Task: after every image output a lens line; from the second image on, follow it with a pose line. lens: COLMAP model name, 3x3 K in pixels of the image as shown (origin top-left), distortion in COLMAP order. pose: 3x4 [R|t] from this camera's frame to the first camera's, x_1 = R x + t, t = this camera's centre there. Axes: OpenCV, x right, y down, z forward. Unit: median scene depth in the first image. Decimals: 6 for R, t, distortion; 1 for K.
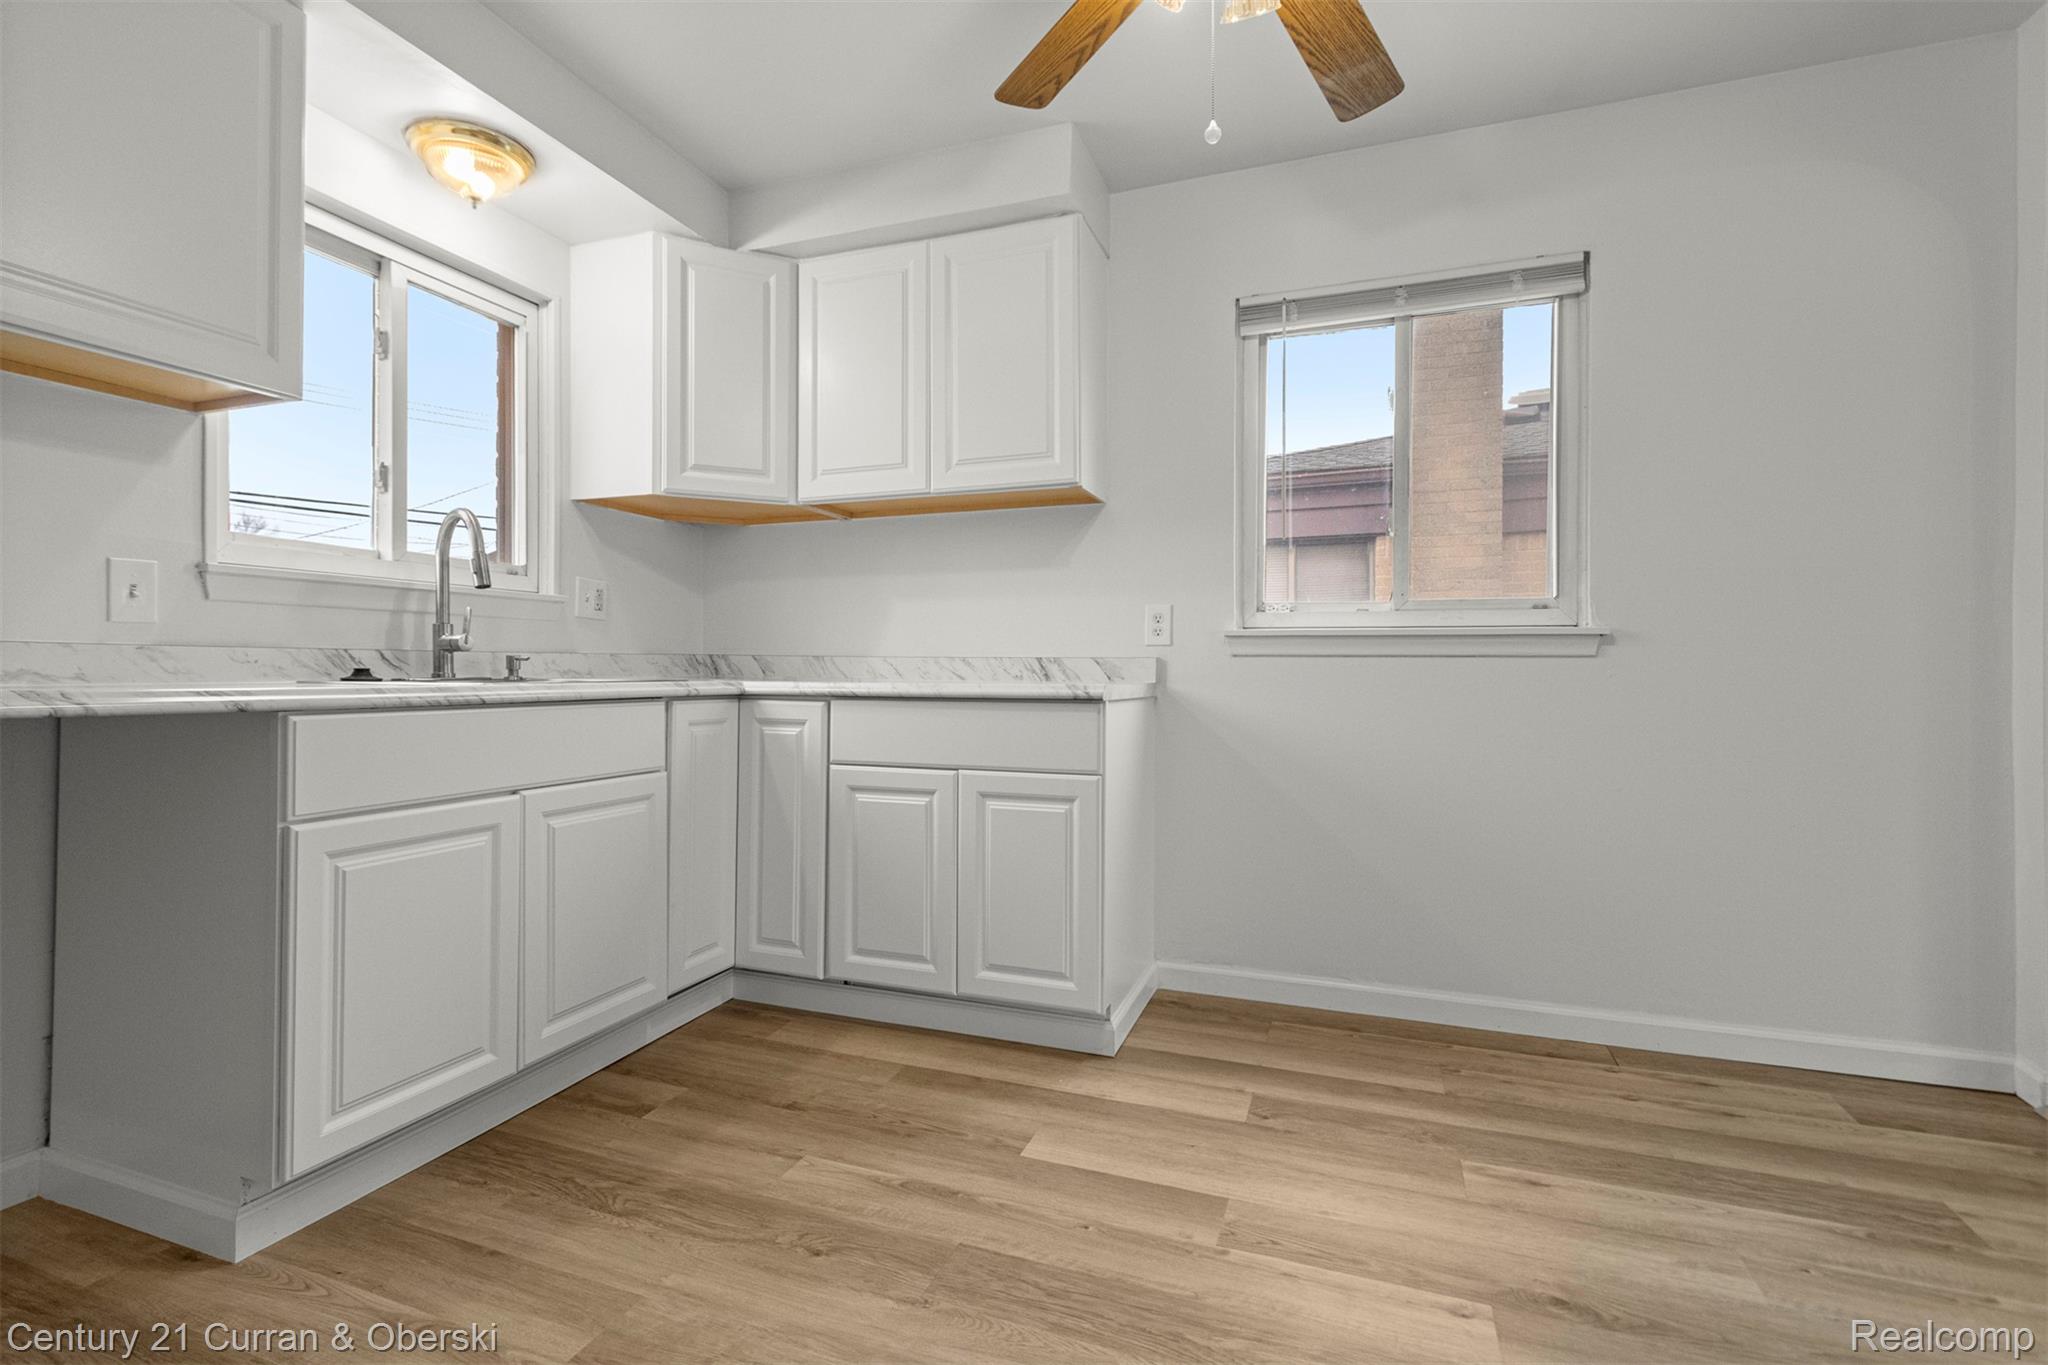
lens RADIAL K [[945.4, 0, 1008.3], [0, 945.4, 669.5], [0, 0, 1]] dist [0.002051, -0.001224]
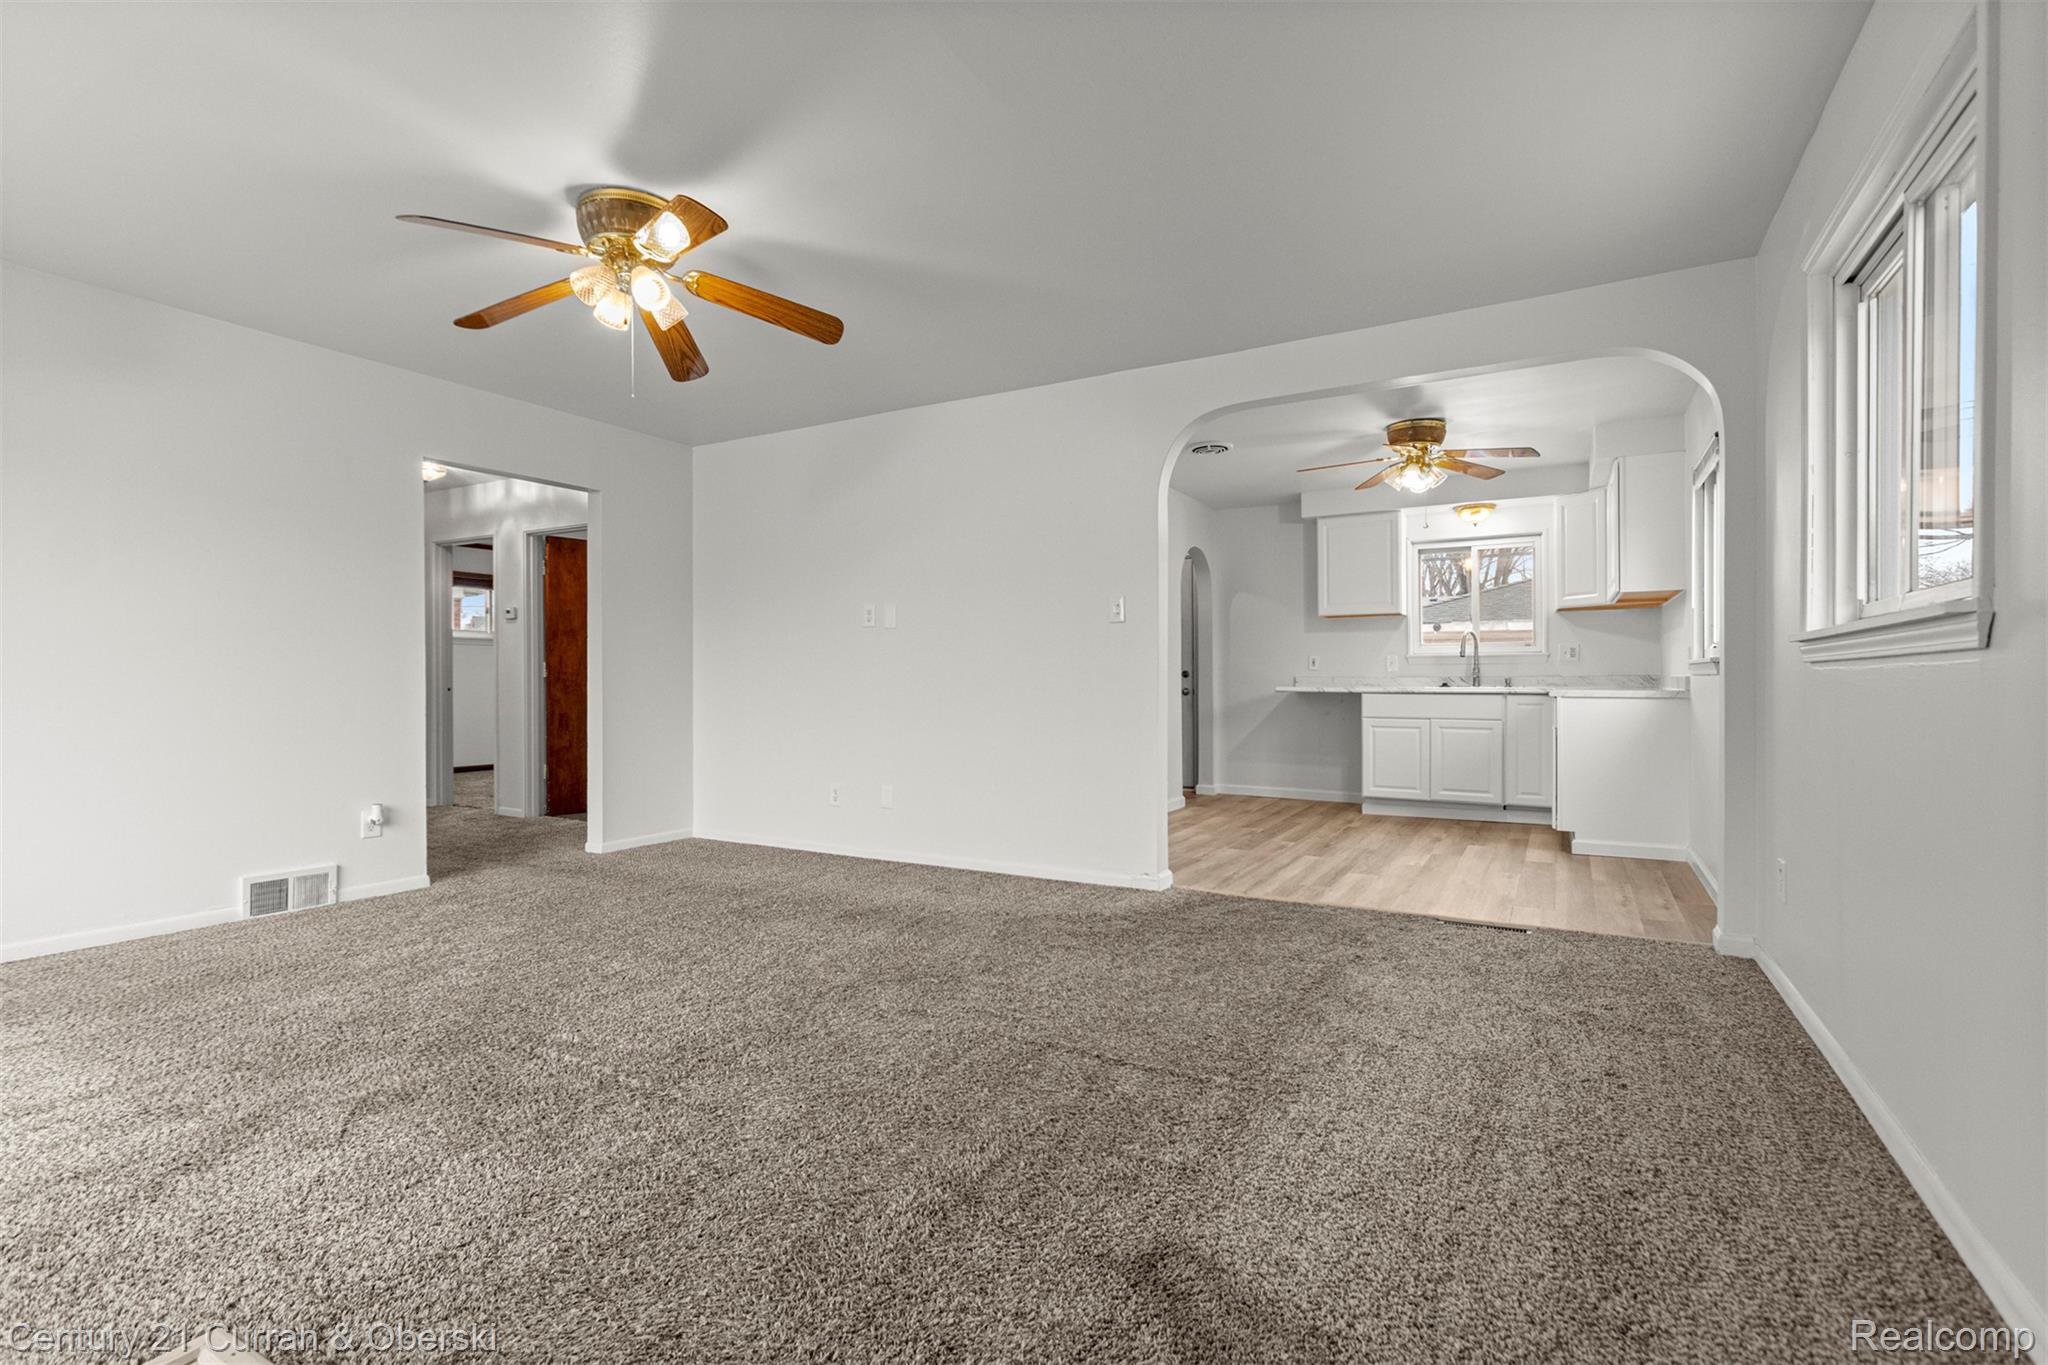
lens RADIAL K [[945.4, 0, 1008.3], [0, 945.4, 669.5], [0, 0, 1]] dist [0.002051, -0.001224]
pose [[-0.162456, -0.014595, -0.986608, 2.942016], [0.003718, 0.999874, -0.015404, -0.003362], [0.986709, -0.006171, -0.162382, 0.045925]]
